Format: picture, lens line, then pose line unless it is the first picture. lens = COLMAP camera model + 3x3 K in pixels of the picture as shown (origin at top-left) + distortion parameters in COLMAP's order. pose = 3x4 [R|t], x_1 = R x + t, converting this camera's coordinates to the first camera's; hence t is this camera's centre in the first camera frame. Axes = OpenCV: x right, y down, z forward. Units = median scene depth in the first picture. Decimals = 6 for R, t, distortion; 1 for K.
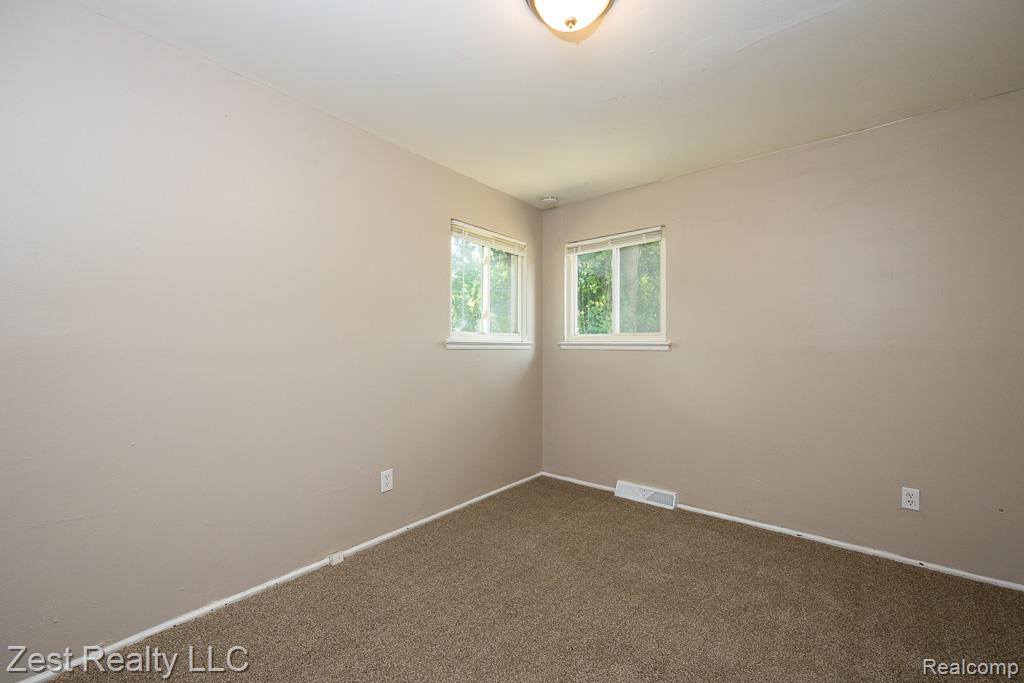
lens RADIAL K [[417.0, 0, 517.1], [0, 417.0, 345.7], [0, 0, 1]] dist [-0.000052, -0.000418]
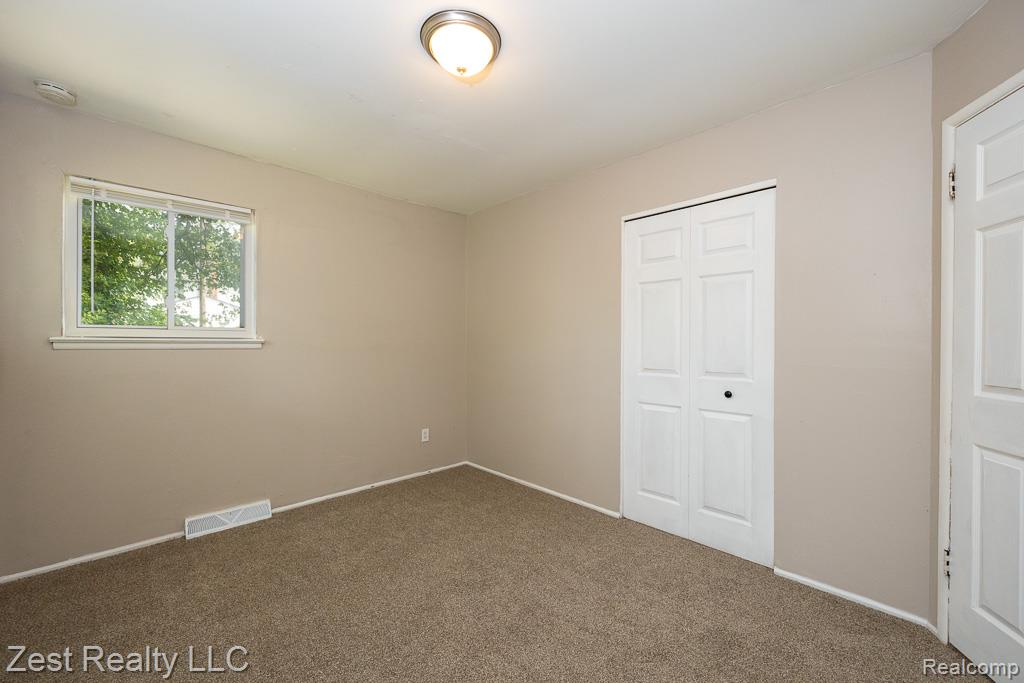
lens RADIAL K [[417.0, 0, 501.5], [0, 417.0, 346.8], [0, 0, 1]] dist [-0.000052, -0.000418]
pose [[0.114311, -0.007953, 0.993413, -0.498863], [-0.001945, 0.999964, 0.008229, -0.001195], [-0.993443, -0.002873, 0.114292, 0.372616]]
